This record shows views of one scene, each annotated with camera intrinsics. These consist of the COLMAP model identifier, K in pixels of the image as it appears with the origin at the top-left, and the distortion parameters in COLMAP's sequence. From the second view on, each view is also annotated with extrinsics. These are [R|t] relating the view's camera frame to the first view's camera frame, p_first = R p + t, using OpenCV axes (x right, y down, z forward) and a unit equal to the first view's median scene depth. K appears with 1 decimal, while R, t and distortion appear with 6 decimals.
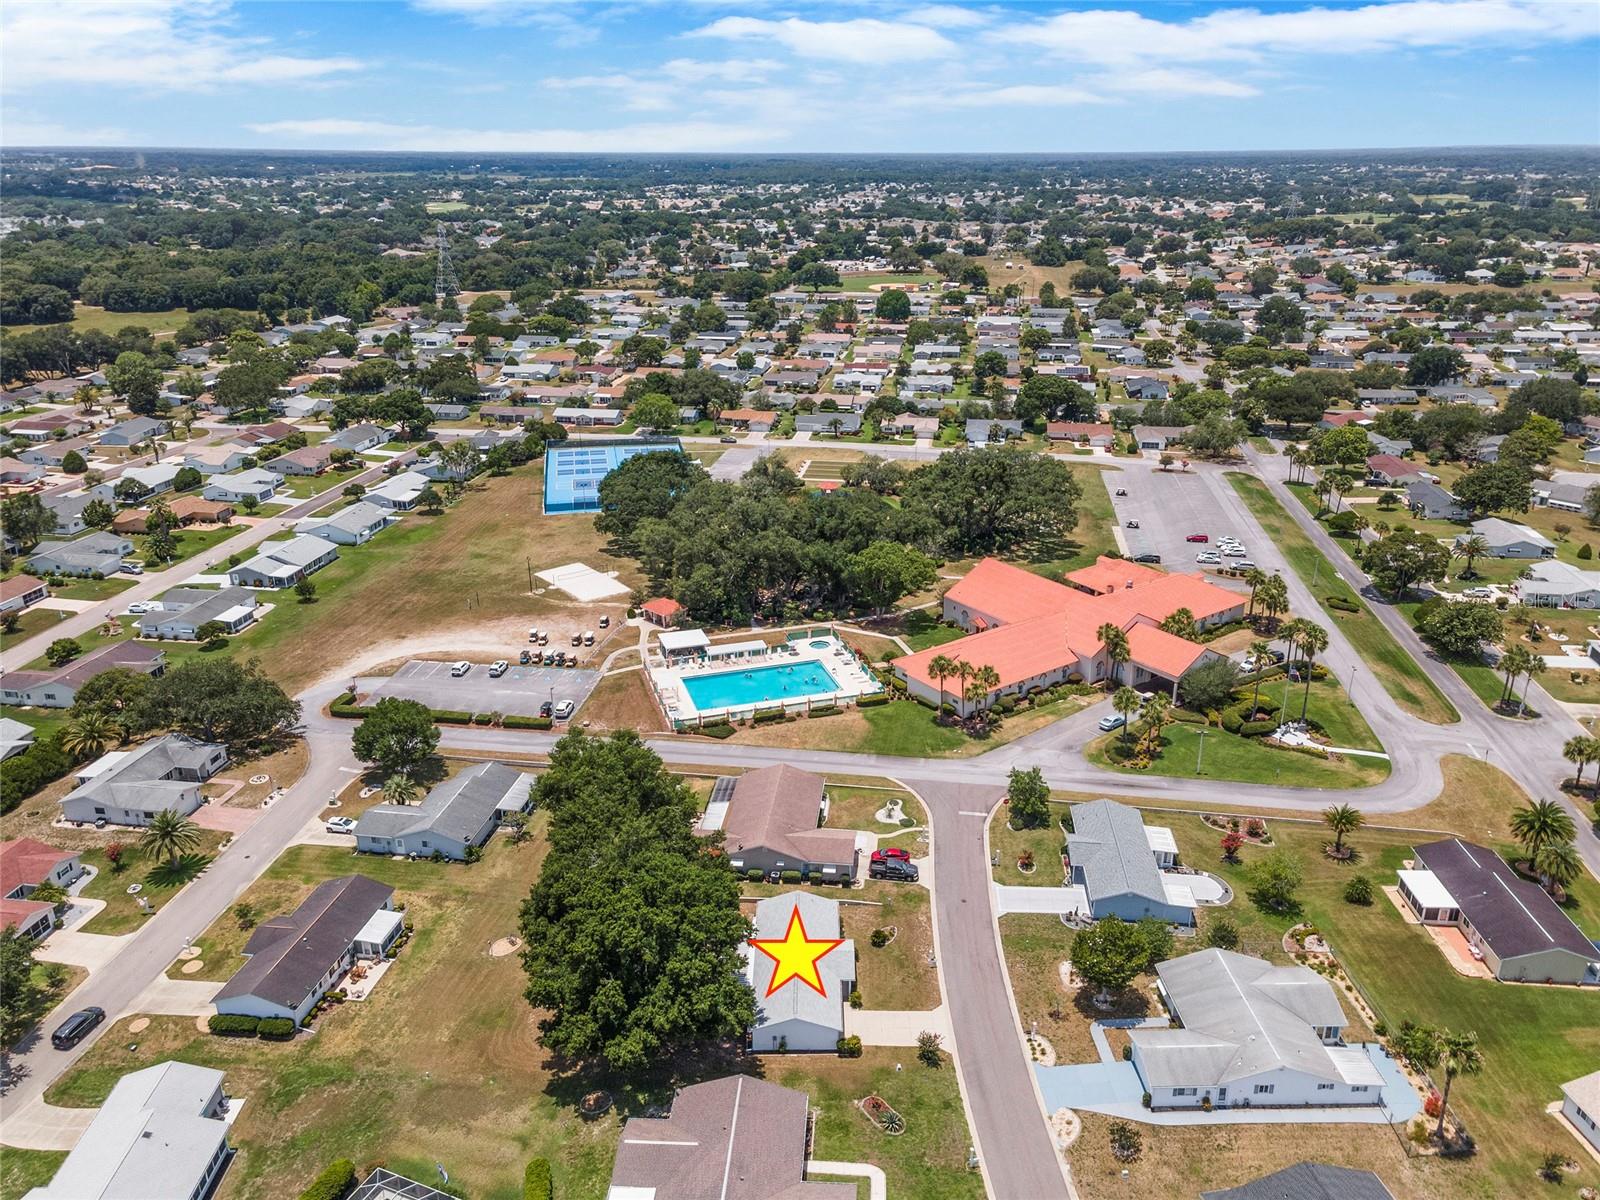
lens RADIAL K [[1212.6, 0, 800.0], [0, 1212.6, 600.0], [0, 0, 1]] dist [0.020005, 0.038007]
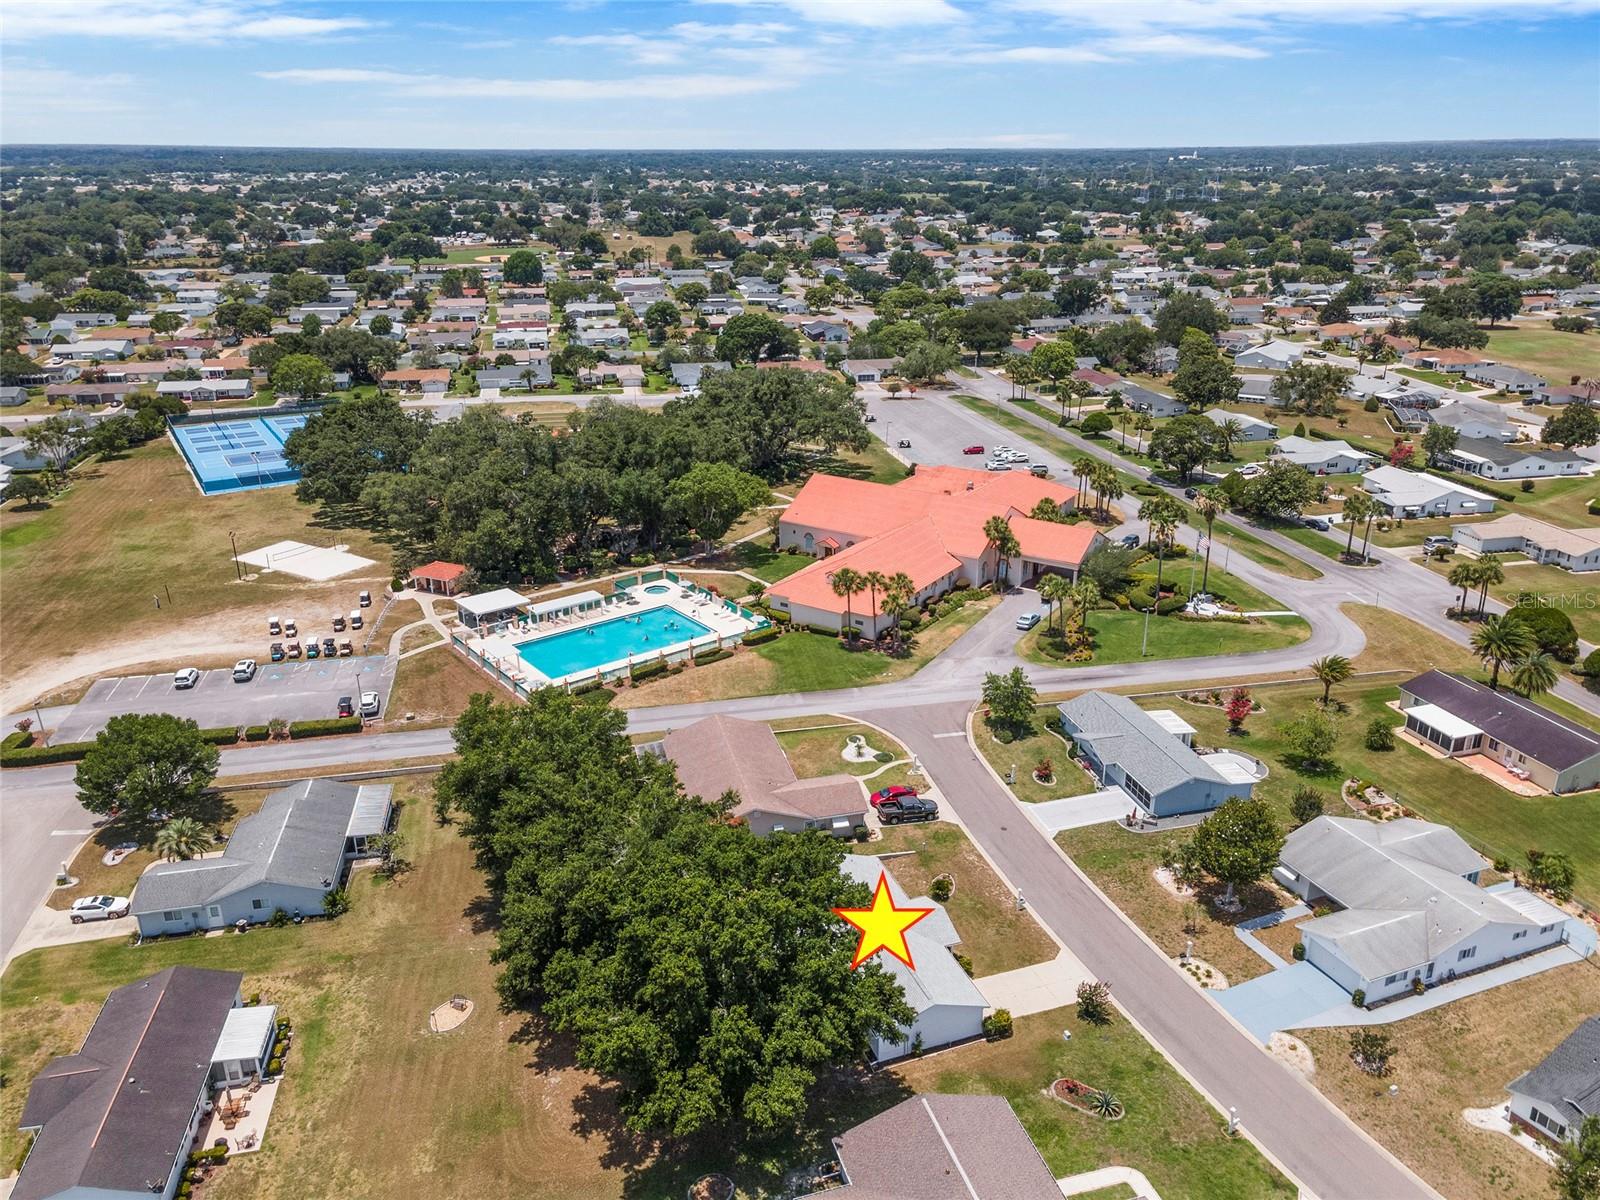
lens RADIAL K [[1212.6, 0, 800.0], [0, 1212.6, 600.0], [0, 0, 1]] dist [0.020005, 0.038007]
pose [[0.931884, -0.122834, 0.341328, -0.181278], [0.125782, 0.991965, 0.013572, 0.046372], [-0.340252, 0.030286, 0.939846, 0.191086]]
